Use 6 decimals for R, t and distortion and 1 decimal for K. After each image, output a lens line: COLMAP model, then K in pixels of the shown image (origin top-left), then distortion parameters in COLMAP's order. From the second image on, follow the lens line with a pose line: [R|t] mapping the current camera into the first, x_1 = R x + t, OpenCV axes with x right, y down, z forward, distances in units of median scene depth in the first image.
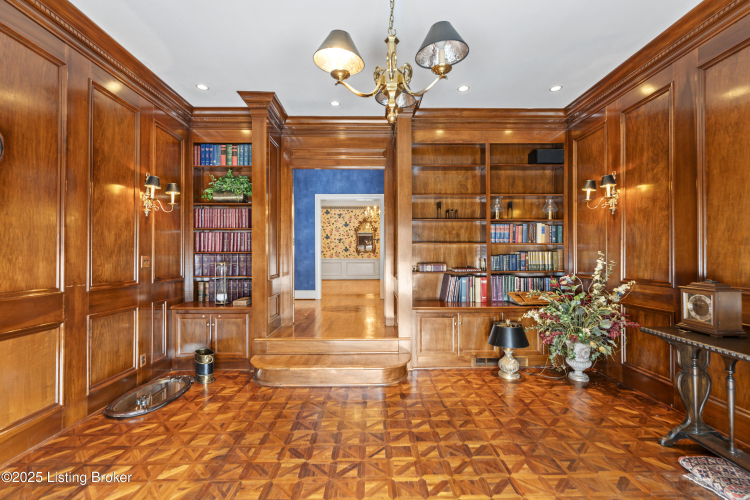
lens RADIAL K [[336.1, 0, 375.0], [0, 336.1, 251.3], [0, 0, 1]] dist [-0.001295, -0.000168]
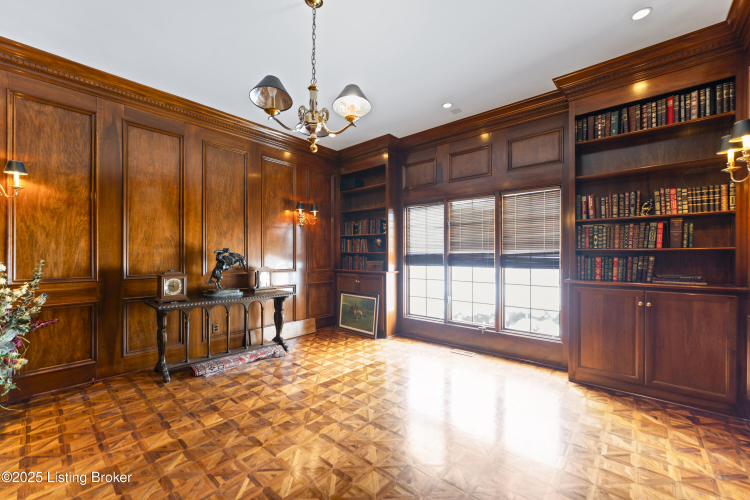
lens RADIAL K [[301.1, 0, 376.0], [0, 301.1, 254.8], [0, 0, 1]] dist [-0.006551, 0.001242]
pose [[-0.741801, 0.001093, 0.670620, -0.678683], [-0.008389, 0.999905, -0.010910, 0.017218], [-0.670568, -0.013719, -0.741721, 1.283464]]
